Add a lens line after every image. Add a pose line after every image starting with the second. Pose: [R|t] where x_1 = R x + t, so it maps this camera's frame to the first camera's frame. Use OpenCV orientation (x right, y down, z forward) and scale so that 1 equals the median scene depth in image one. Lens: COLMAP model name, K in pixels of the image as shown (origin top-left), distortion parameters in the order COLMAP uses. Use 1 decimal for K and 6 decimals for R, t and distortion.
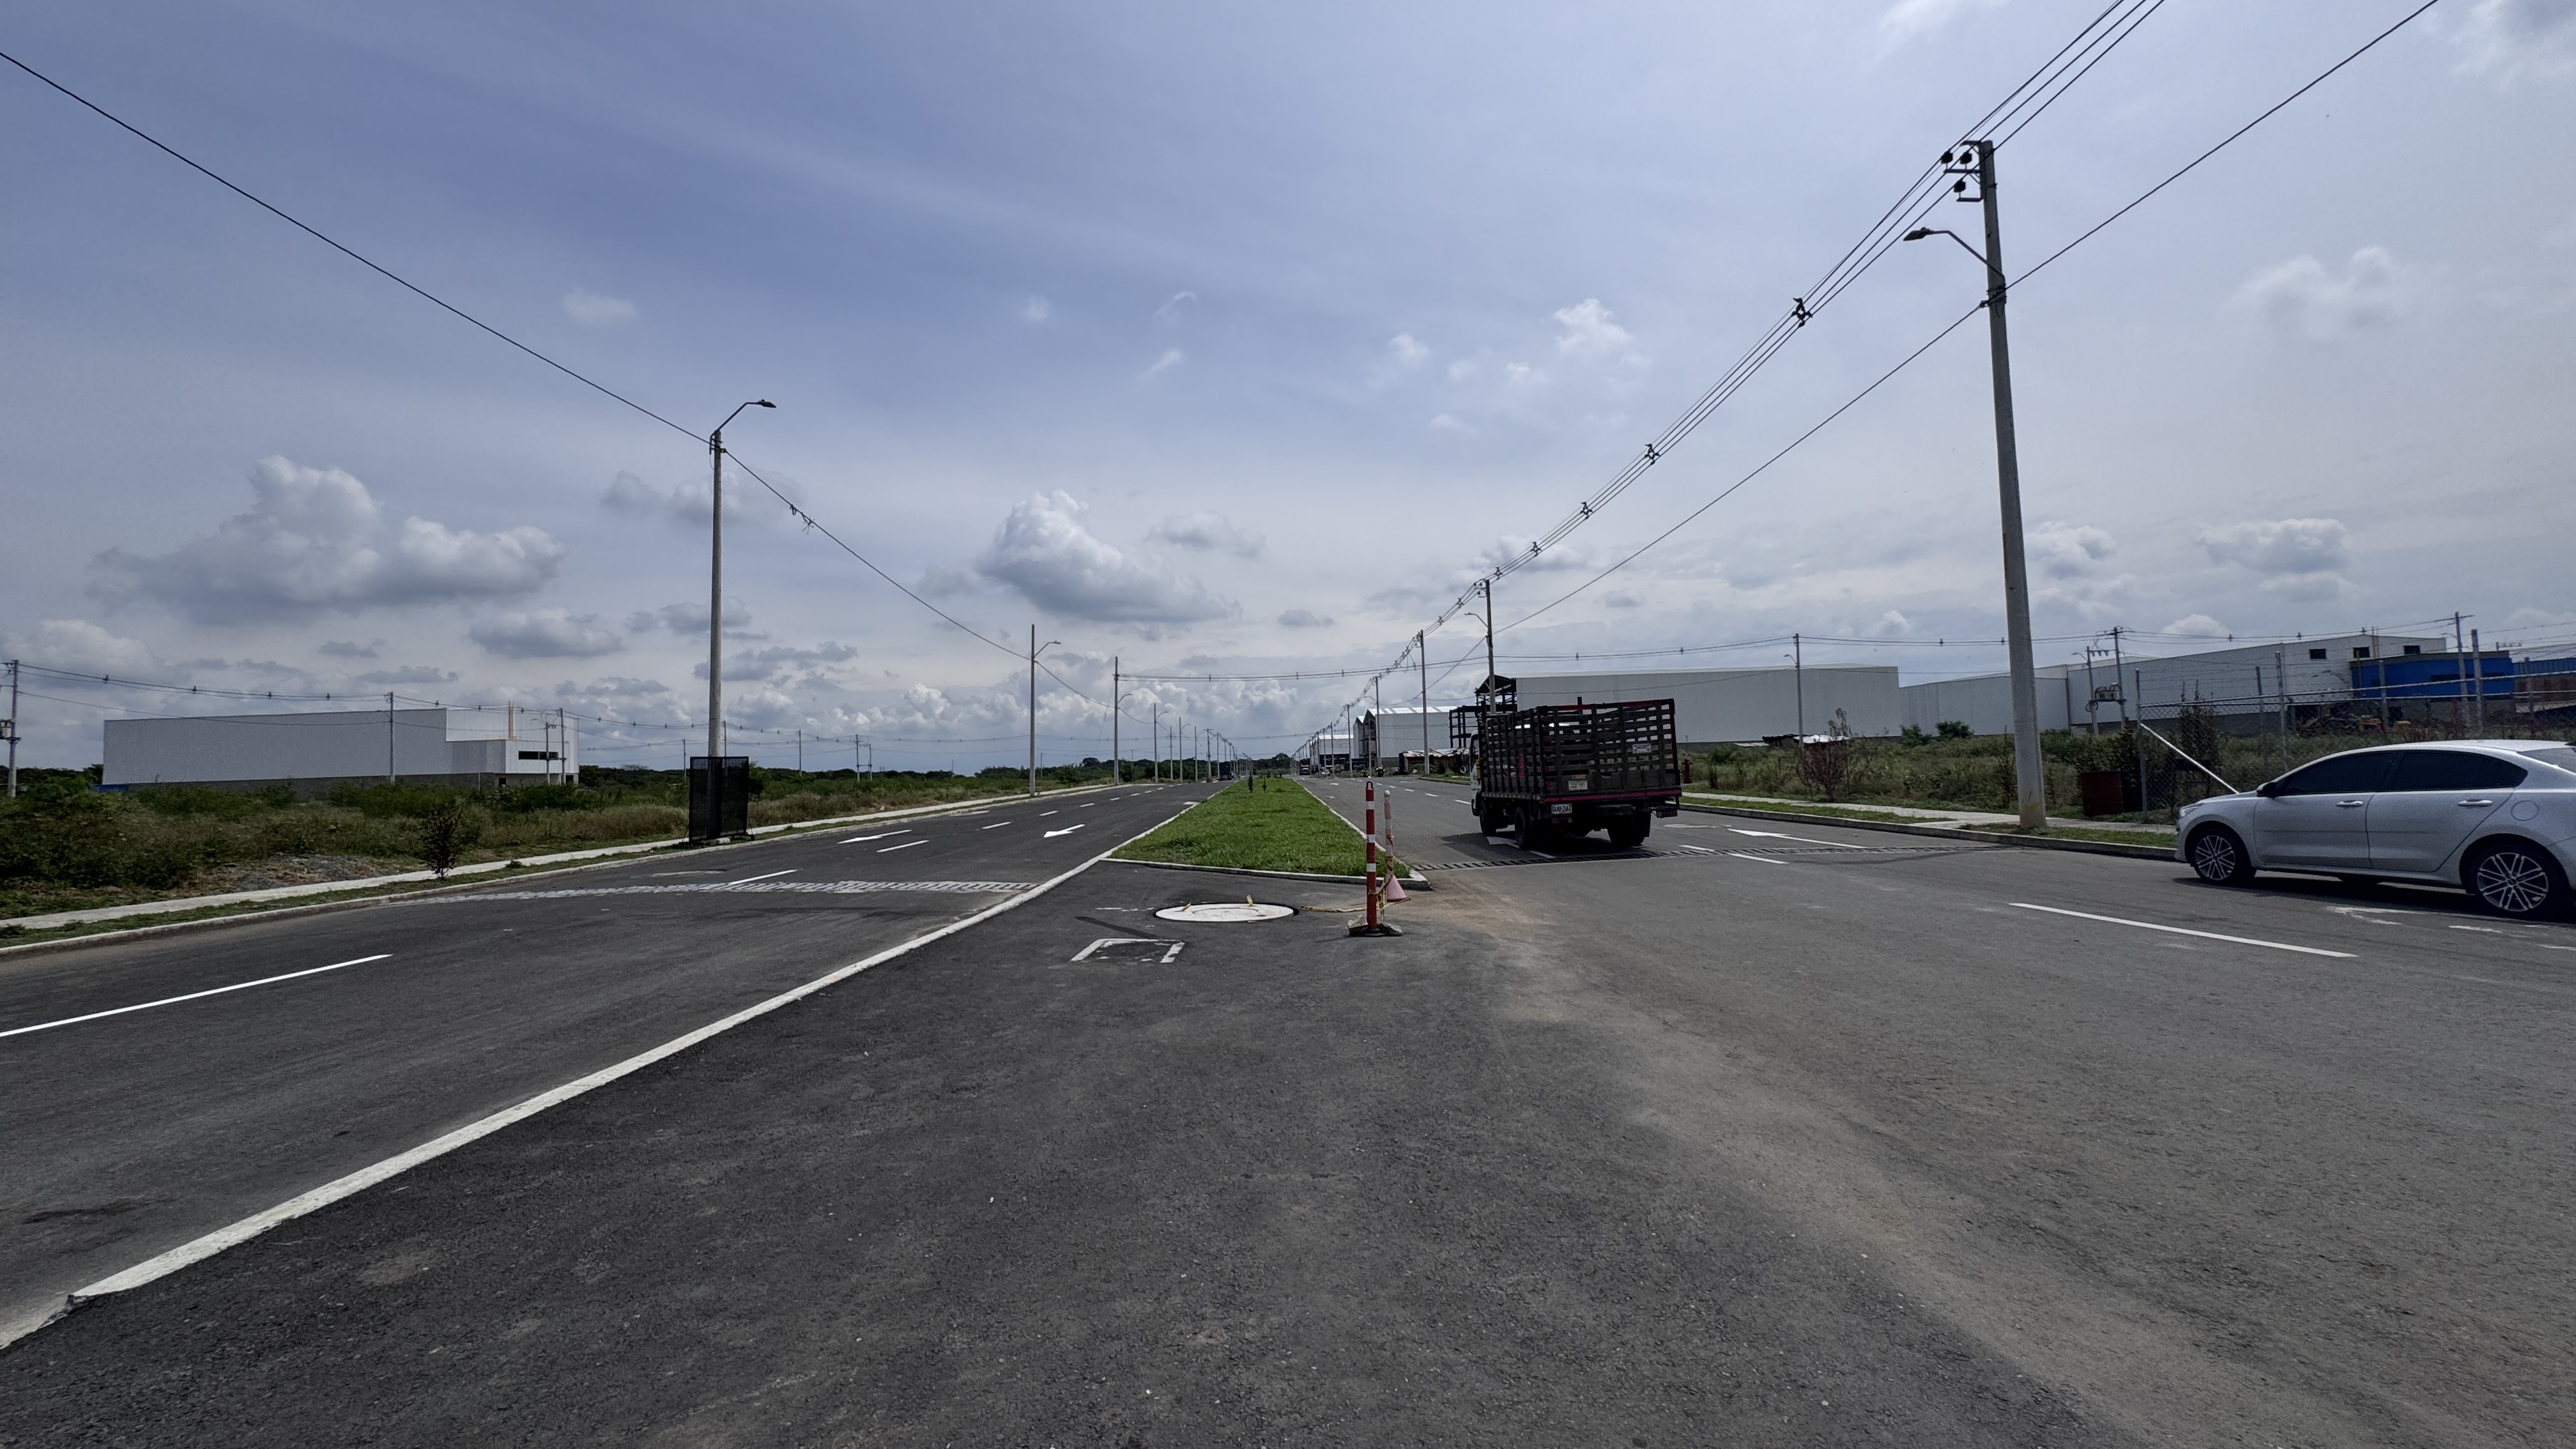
lens RADIAL K [[1029.6, 0, 1291.5], [0, 1029.6, 719.5], [0, 0, 1]] dist [-0.000324, -0.000087]
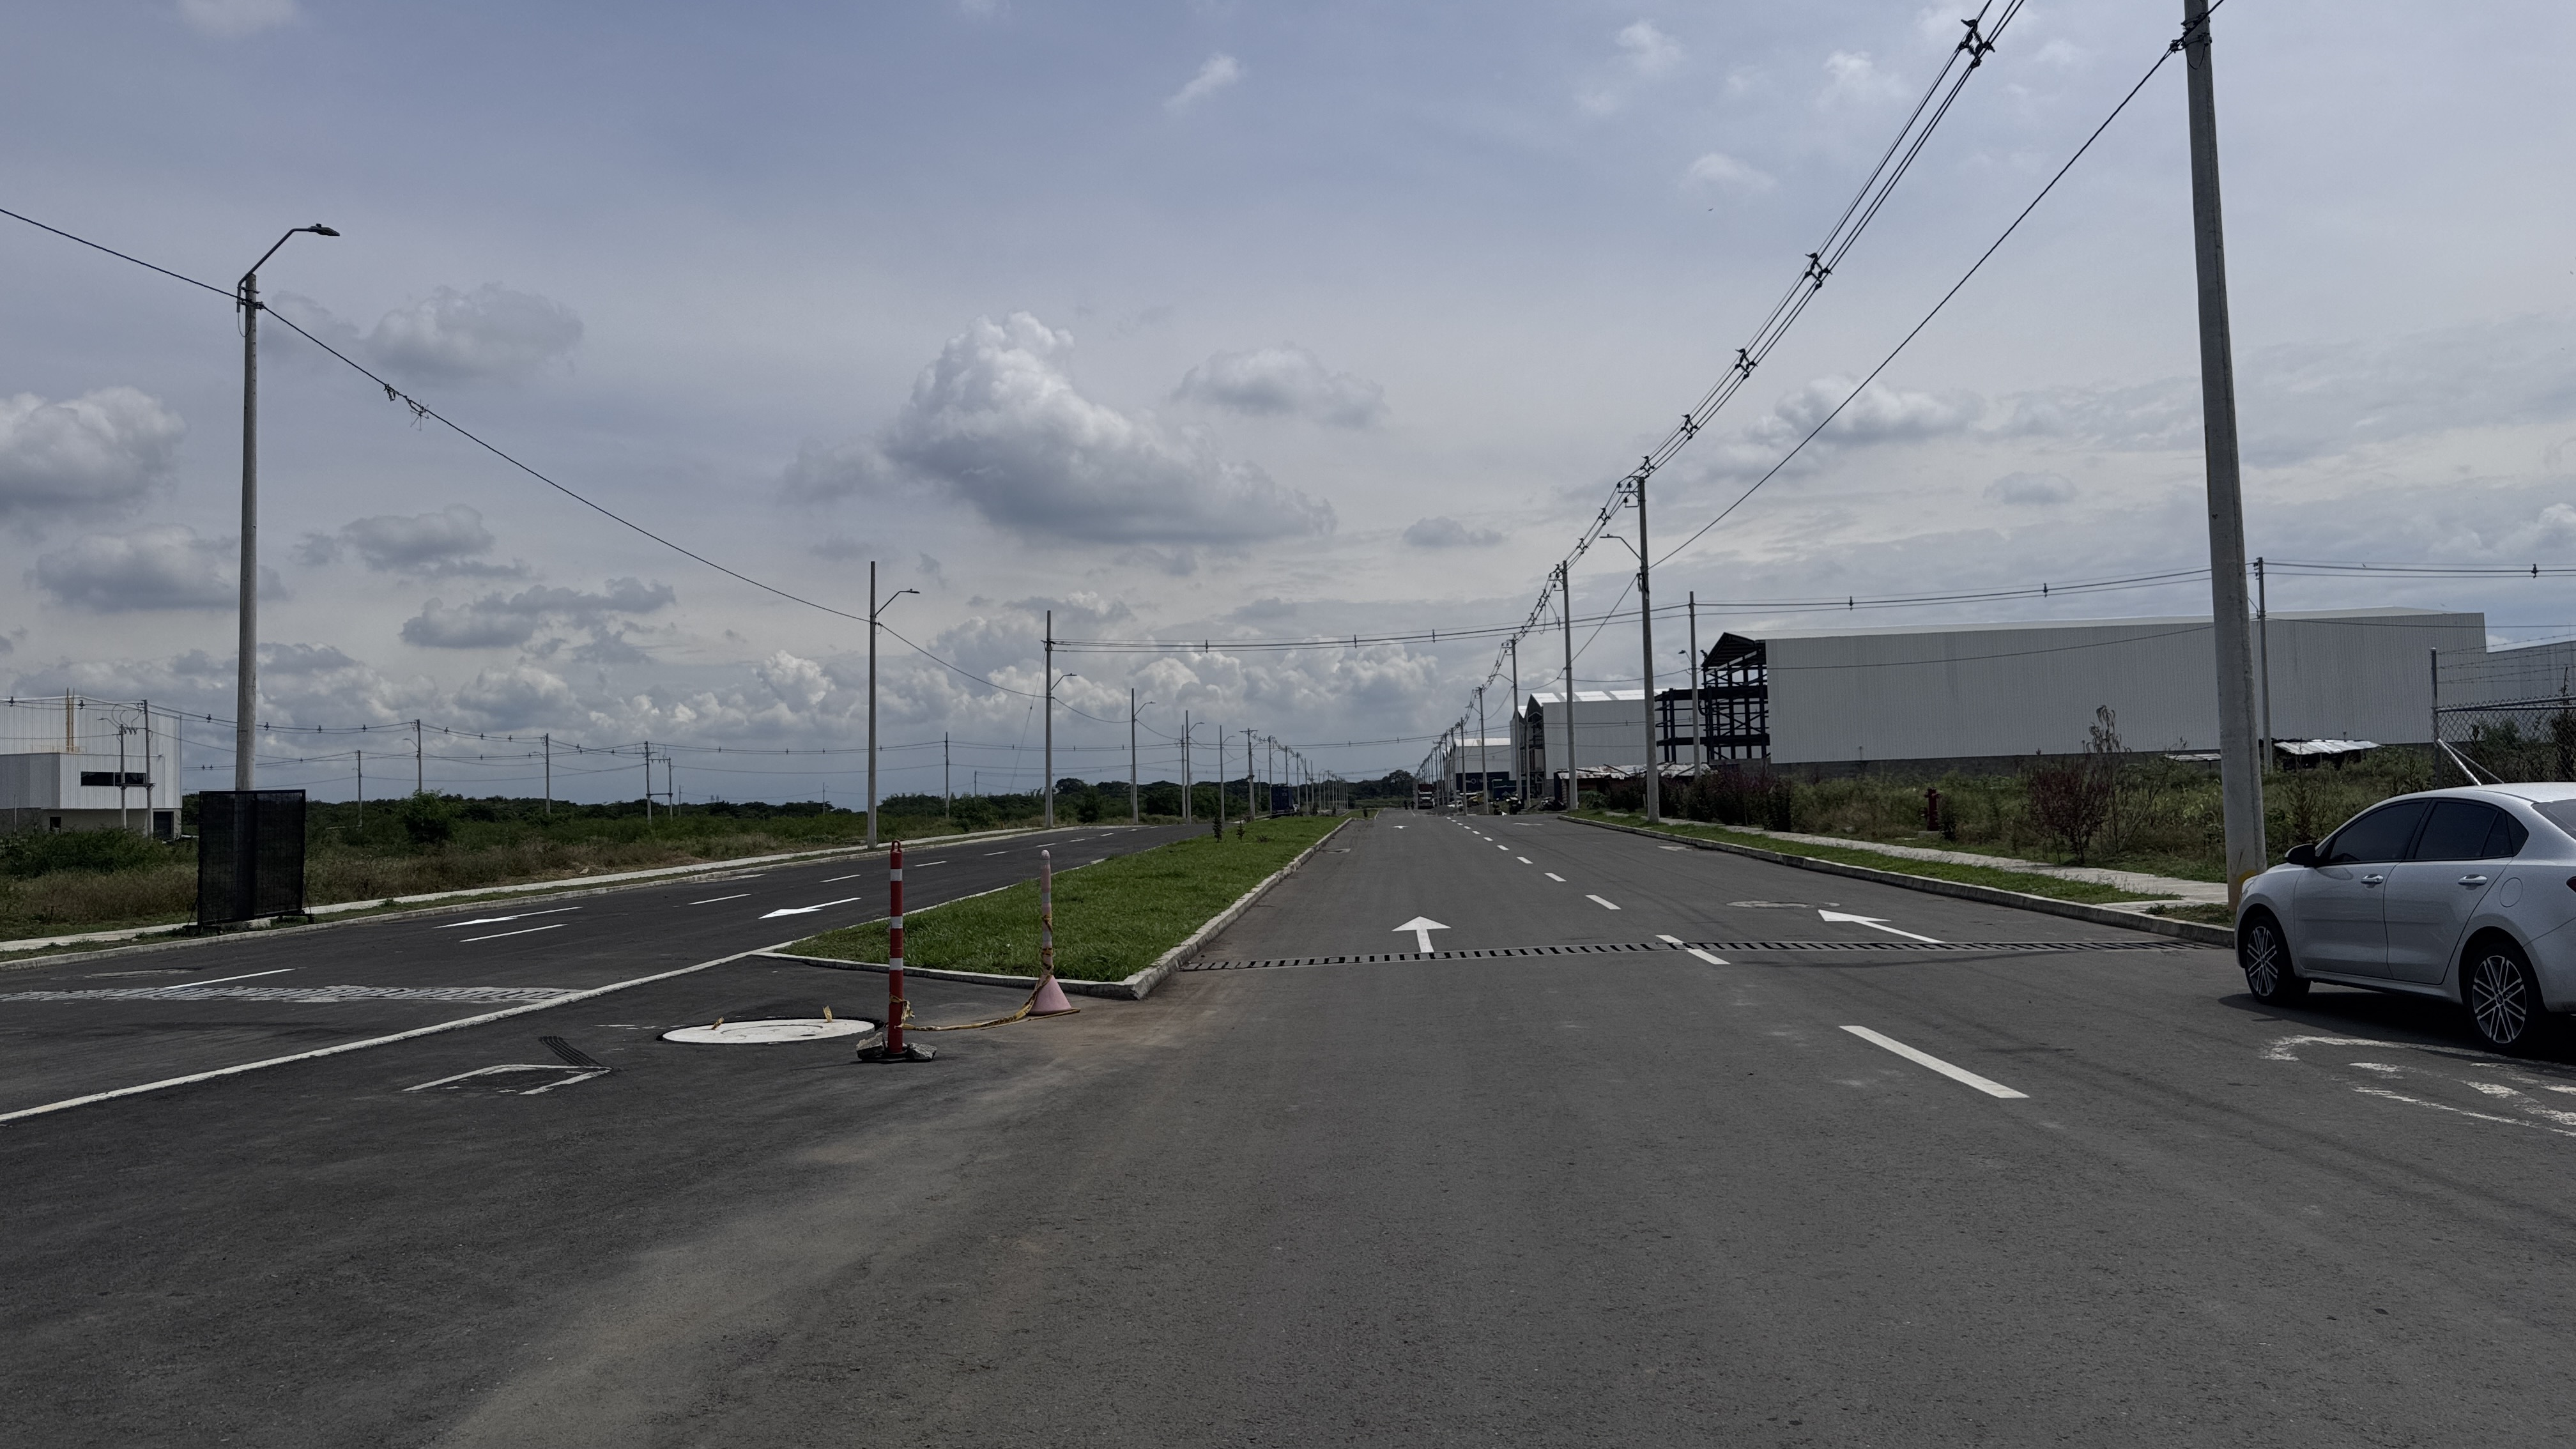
lens RADIAL K [[1806.3, 0, 1303.3], [0, 1806.3, 711.5], [0, 0, 1]] dist [0.100896, -0.137537]
pose [[0.997393, -0.003823, -0.072060, 0.171149], [0.003869, 0.999992, 0.000497, -0.010727], [0.072058, -0.000774, 0.997400, -0.080901]]
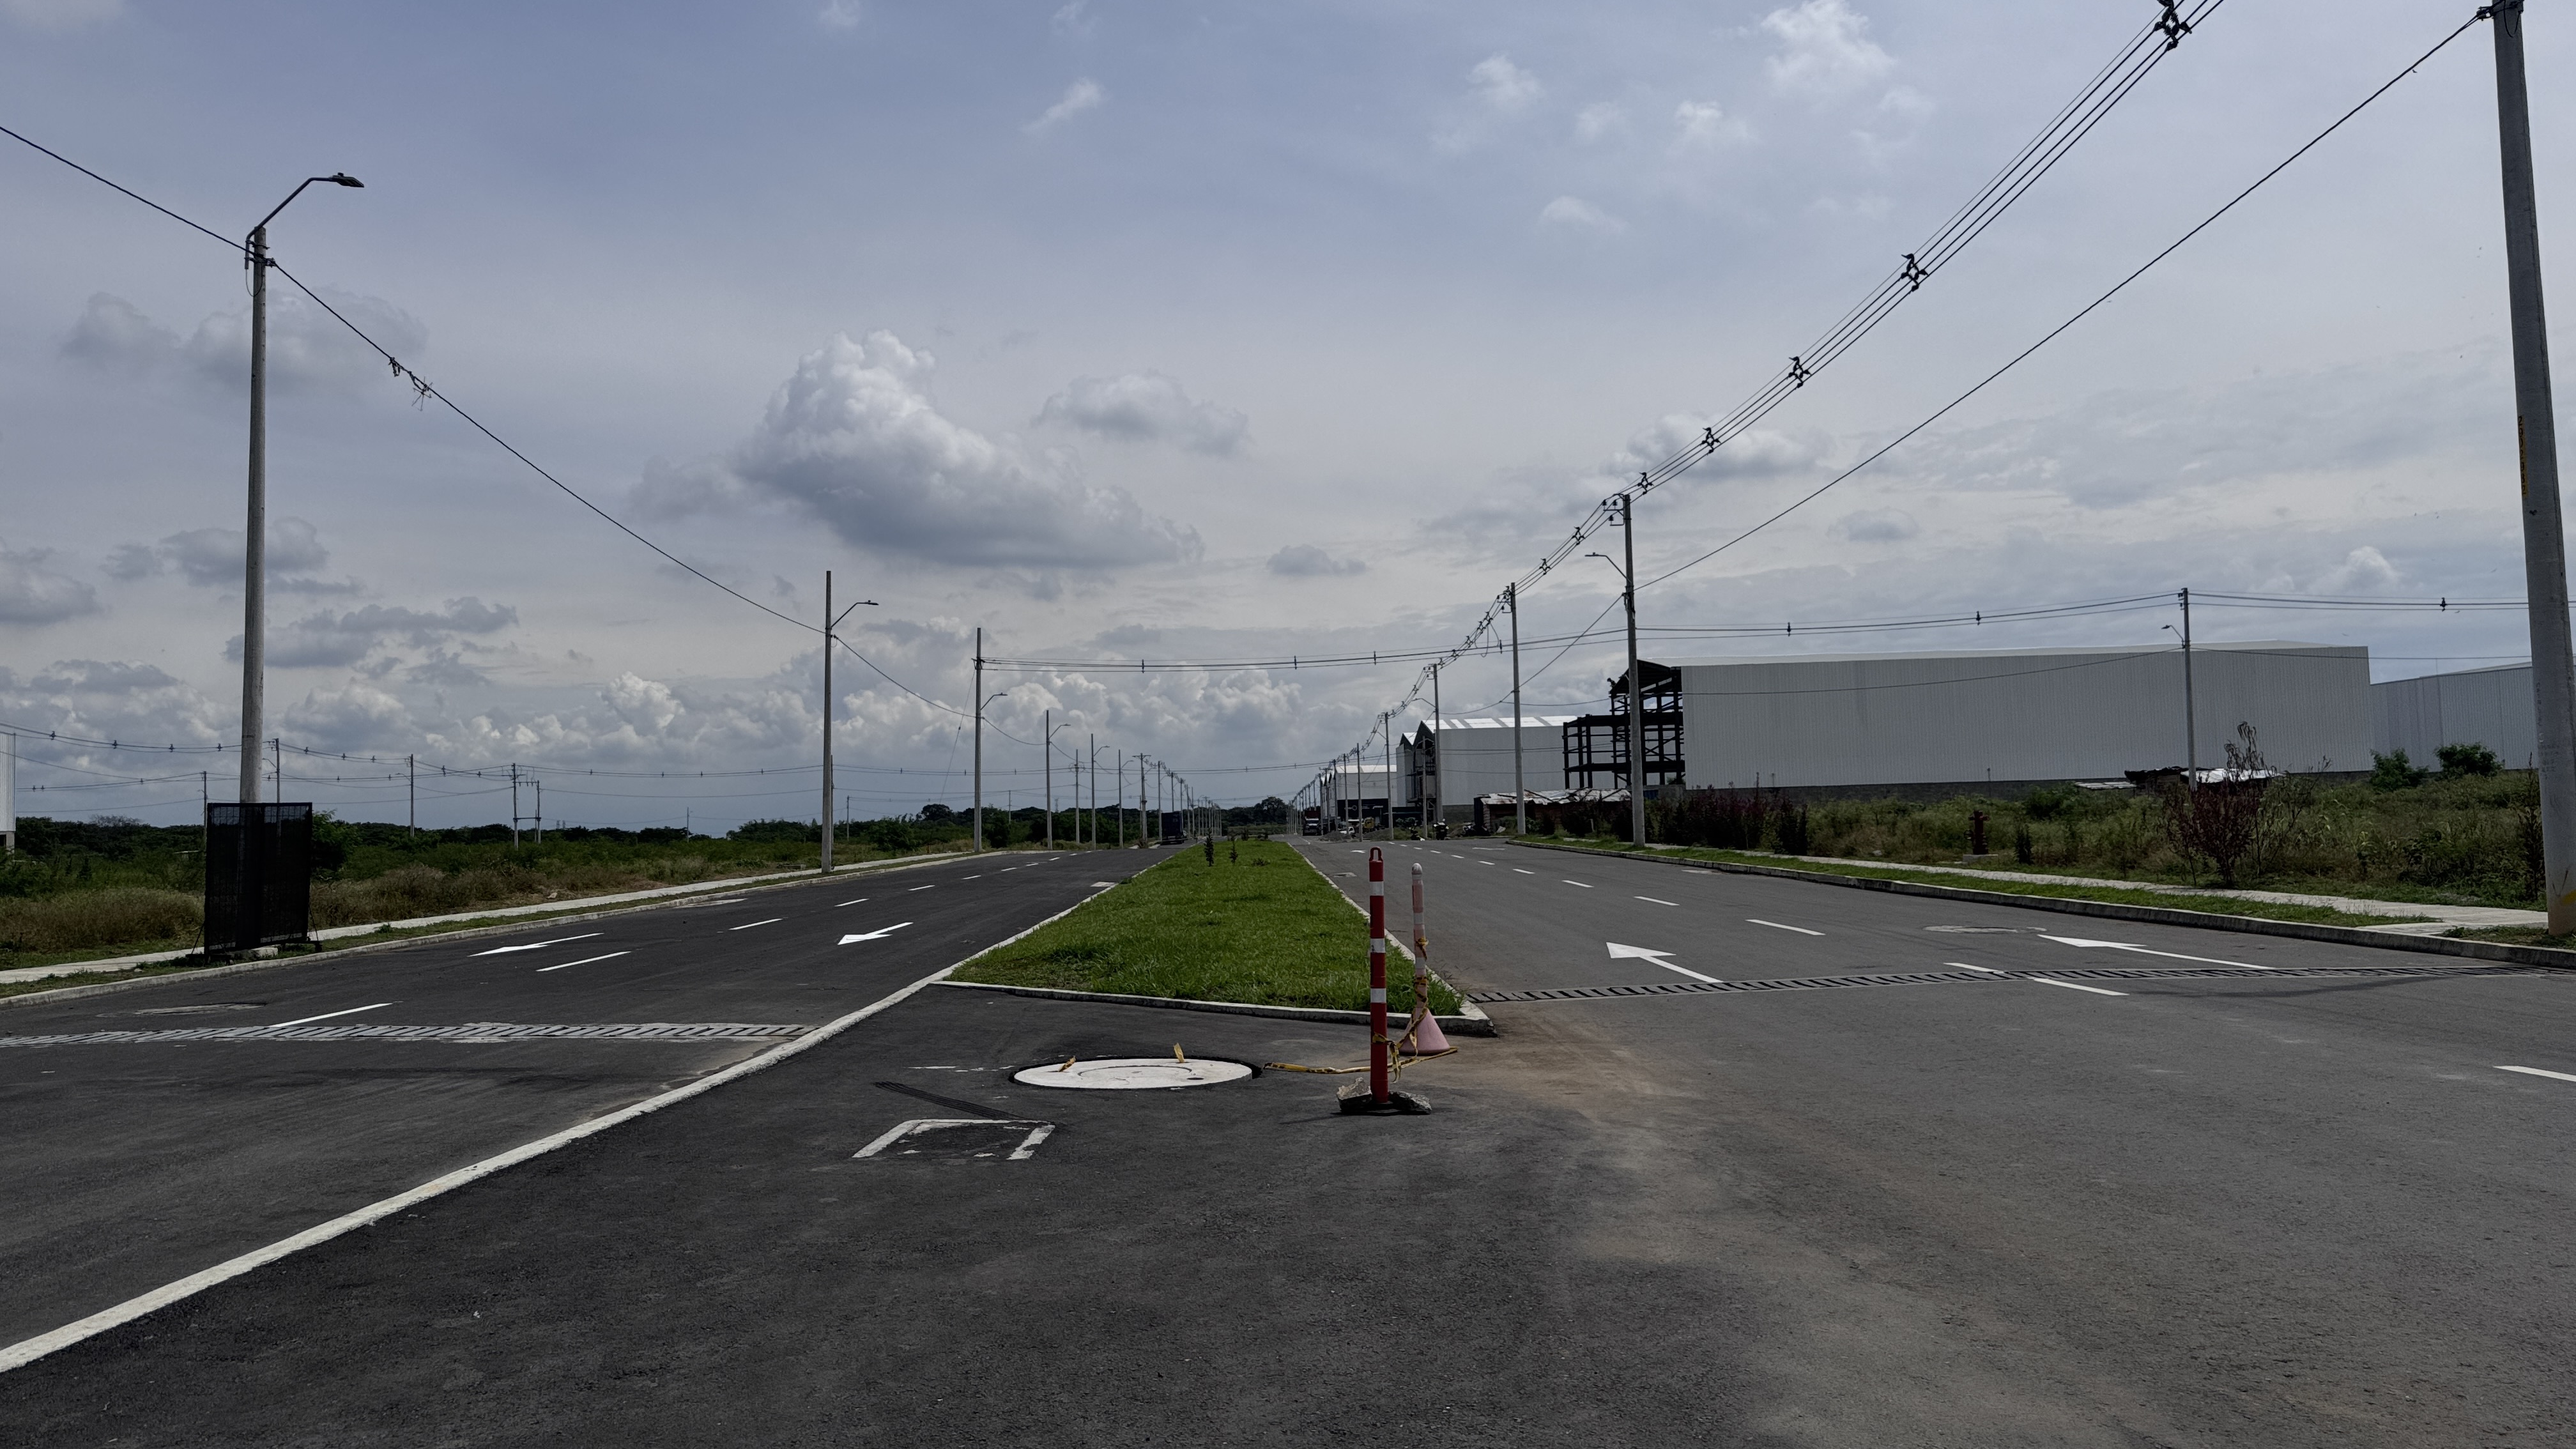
lens RADIAL K [[1805.9, 0, 1288.0], [0, 1805.9, 724.5], [0, 0, 1]] dist [0.096228, -0.125984]
pose [[0.999997, 0.002302, -0.001156, 0.010515], [-0.002311, 0.999969, -0.007525, -0.000829], [0.001139, 0.007527, 0.999971, -0.009543]]
